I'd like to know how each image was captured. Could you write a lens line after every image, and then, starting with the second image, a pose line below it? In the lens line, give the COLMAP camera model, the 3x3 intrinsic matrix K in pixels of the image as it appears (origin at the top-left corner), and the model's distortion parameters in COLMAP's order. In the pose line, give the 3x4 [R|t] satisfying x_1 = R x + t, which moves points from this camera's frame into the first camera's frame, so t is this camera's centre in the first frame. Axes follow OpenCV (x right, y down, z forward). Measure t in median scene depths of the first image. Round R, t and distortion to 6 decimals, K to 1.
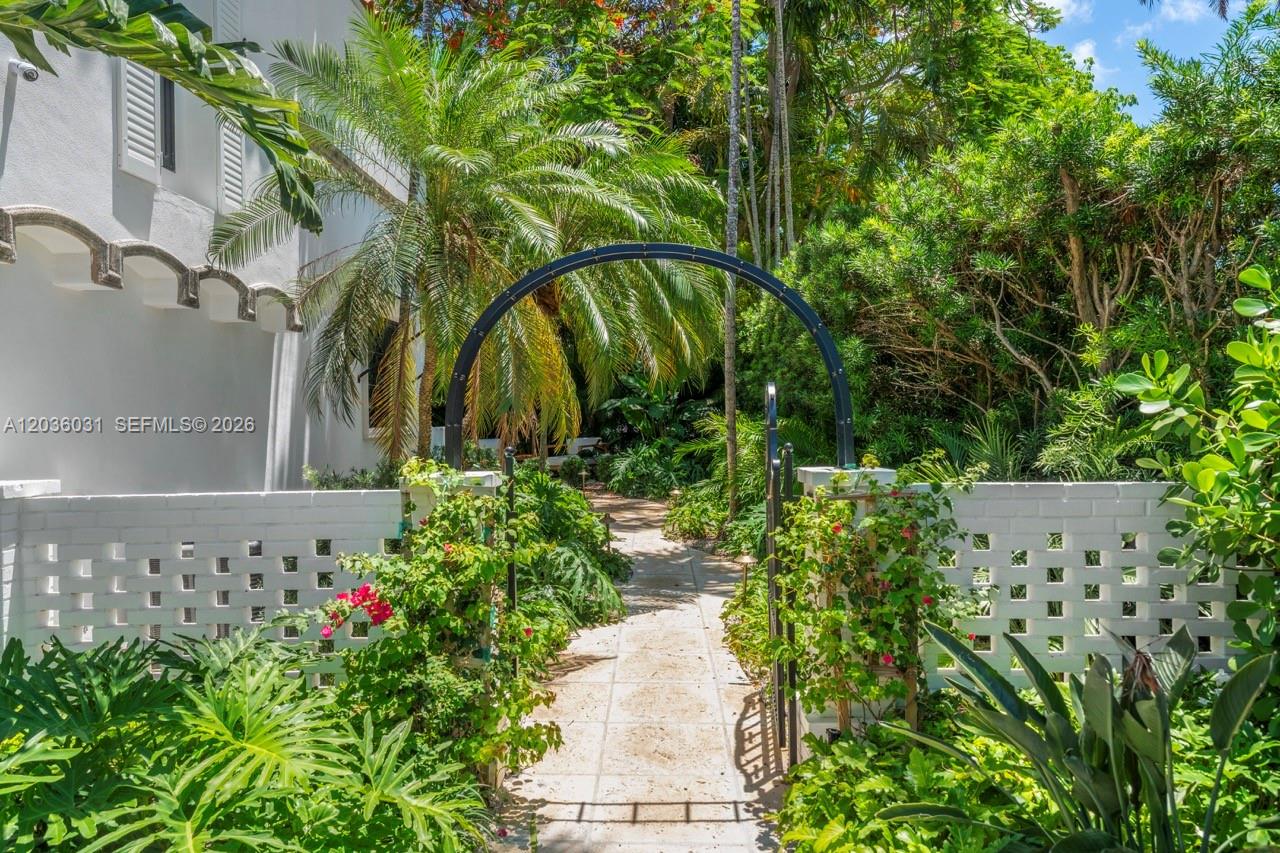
lens RADIAL K [[880.2, 0, 640.4], [0, 880.2, 422.7], [0, 0, 1]] dist [0.001748, 0.000516]
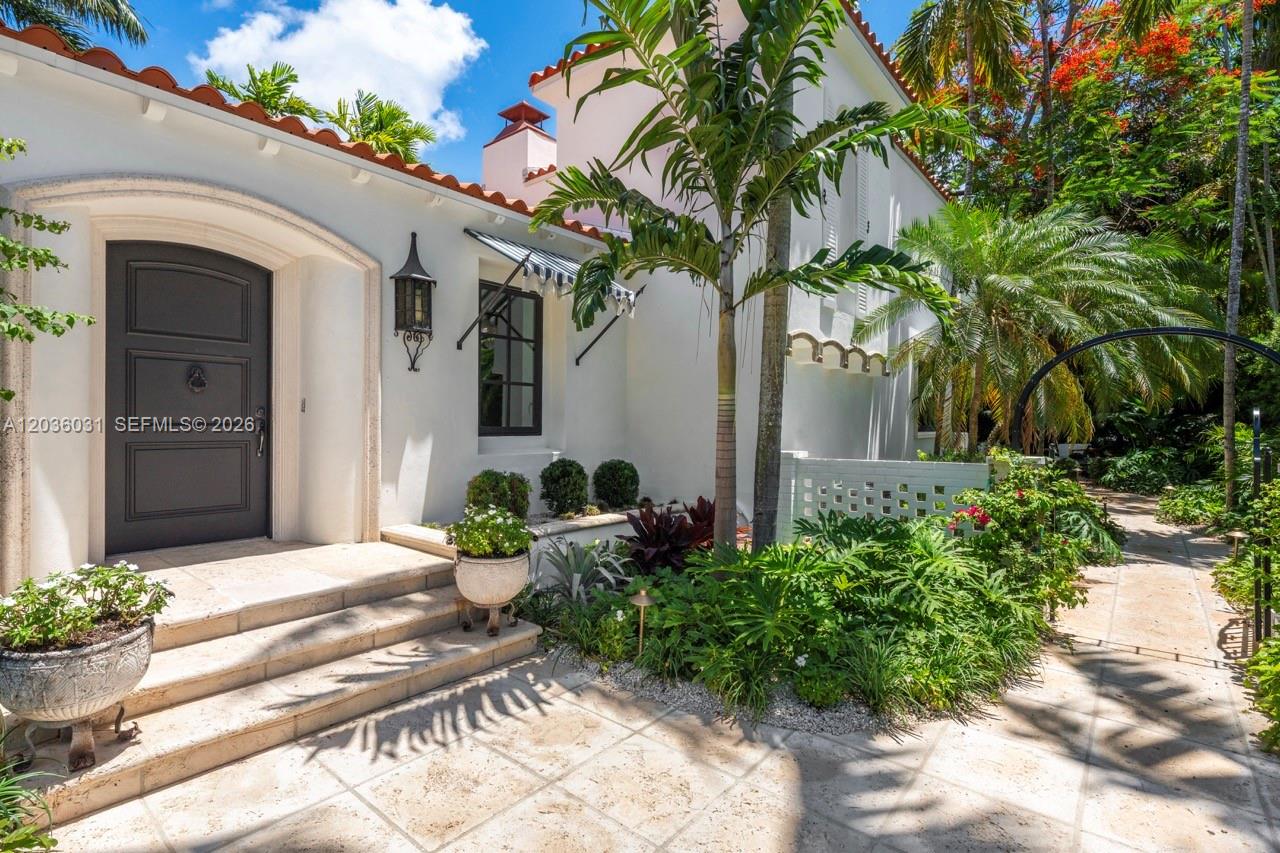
lens RADIAL K [[609.1, 0, 637.8], [0, 609.1, 423.2], [0, 0, 1]] dist [-0.001071, 0.000134]
pose [[0.779271, 0.014684, -0.626515, -0.024639], [-0.019663, 0.999806, -0.001024, 0.003076], [0.626378, 0.013117, 0.779409, -0.498203]]
